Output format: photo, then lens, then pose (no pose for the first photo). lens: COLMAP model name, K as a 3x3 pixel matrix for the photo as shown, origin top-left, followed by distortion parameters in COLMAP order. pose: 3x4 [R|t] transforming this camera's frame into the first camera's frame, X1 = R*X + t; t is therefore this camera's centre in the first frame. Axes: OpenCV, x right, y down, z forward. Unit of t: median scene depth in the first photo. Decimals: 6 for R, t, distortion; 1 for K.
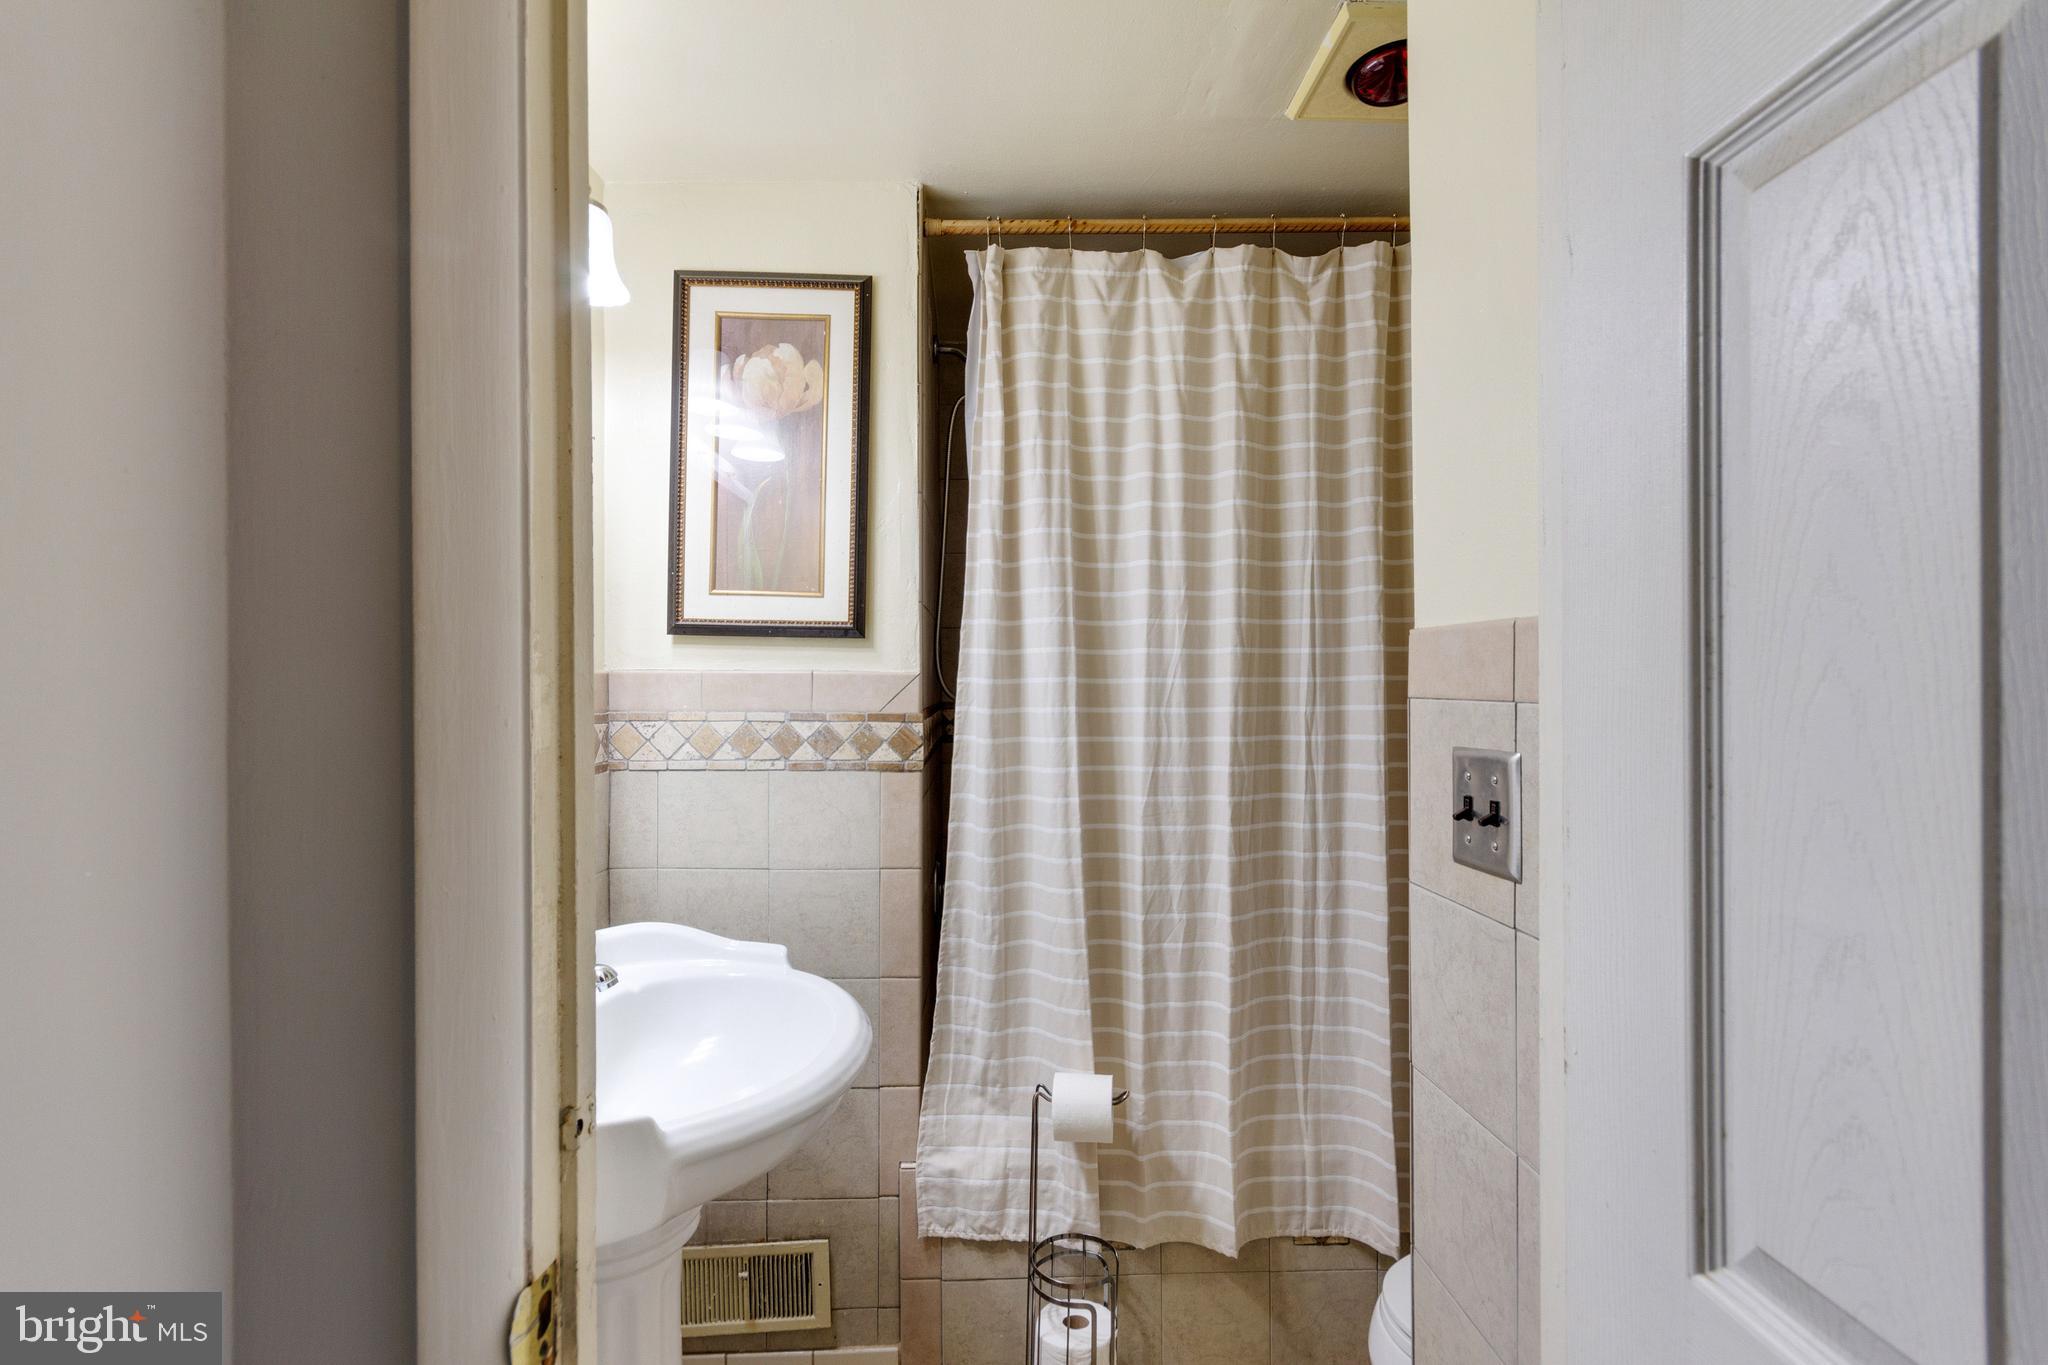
lens RADIAL K [[939.7, 0, 1023.5], [0, 939.7, 678.0], [0, 0, 1]] dist [0.003732, 0.000001]
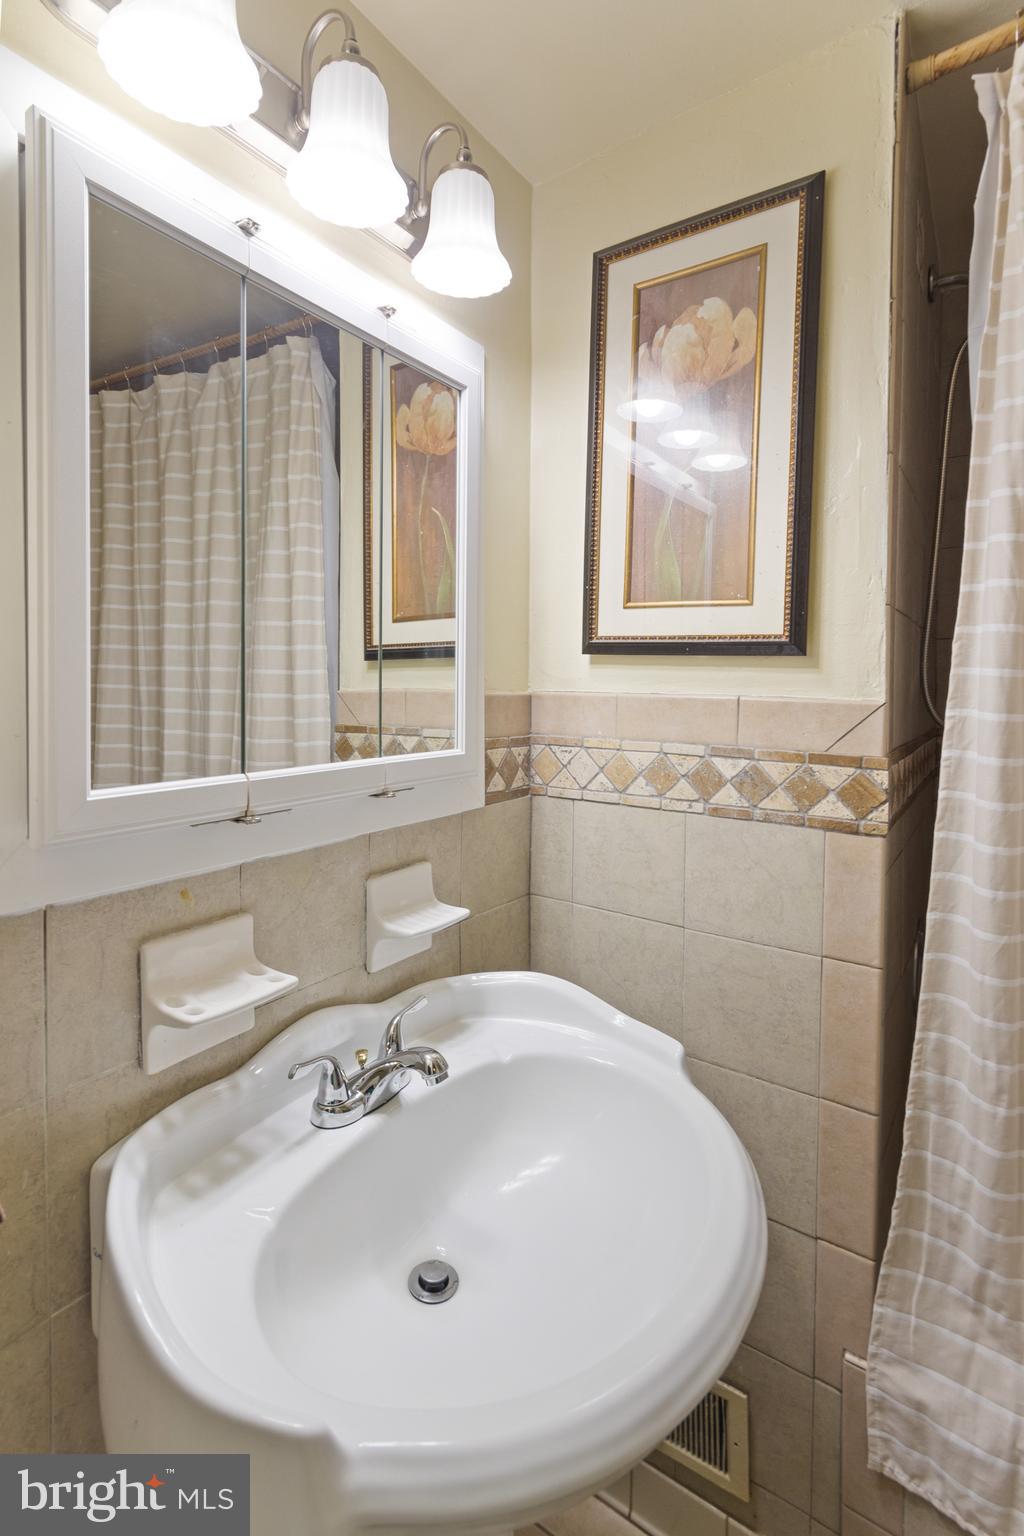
lens RADIAL K [[704.8, 0, 528.3], [0, 704.8, 694.9], [0, 0, 1]] dist [0.003732, 0.000001]
pose [[0.800263, 0.020352, -0.599304, -0.004379], [-0.008986, 0.999719, 0.021951, -0.020579], [0.599582, -0.012182, 0.800221, 0.400646]]
